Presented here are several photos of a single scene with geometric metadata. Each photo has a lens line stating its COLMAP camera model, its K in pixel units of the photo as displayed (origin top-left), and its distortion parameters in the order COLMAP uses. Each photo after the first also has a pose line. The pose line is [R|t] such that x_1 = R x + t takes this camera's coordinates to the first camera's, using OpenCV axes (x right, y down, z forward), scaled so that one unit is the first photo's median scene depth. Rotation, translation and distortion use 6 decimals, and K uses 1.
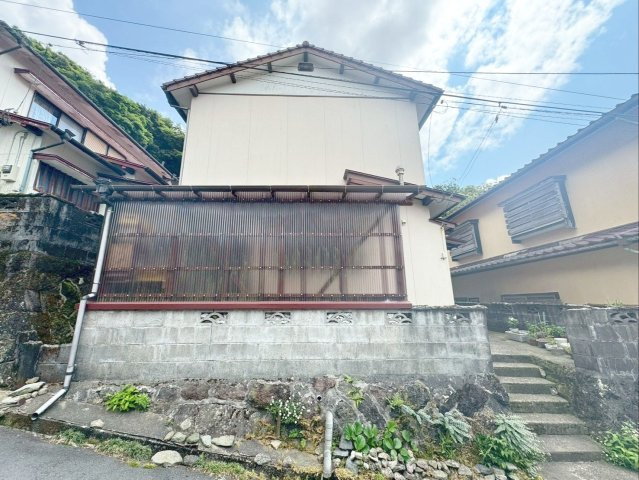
lens RADIAL K [[248.9, 0, 319.5], [0, 248.9, 240.0], [0, 0, 1]] dist [-0.002075, -0.000410]
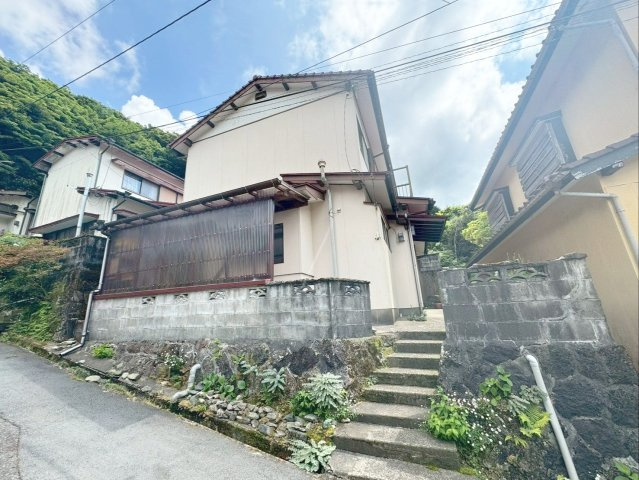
lens RADIAL K [[248.9, 0, 319.5], [0, 248.9, 240.0], [0, 0, 1]] dist [-0.002075, -0.000410]
pose [[0.921497, -0.142495, -0.361300, 1.087723], [0.134282, 0.989786, -0.047880, 0.162534], [0.364432, -0.004395, 0.931220, -0.004507]]
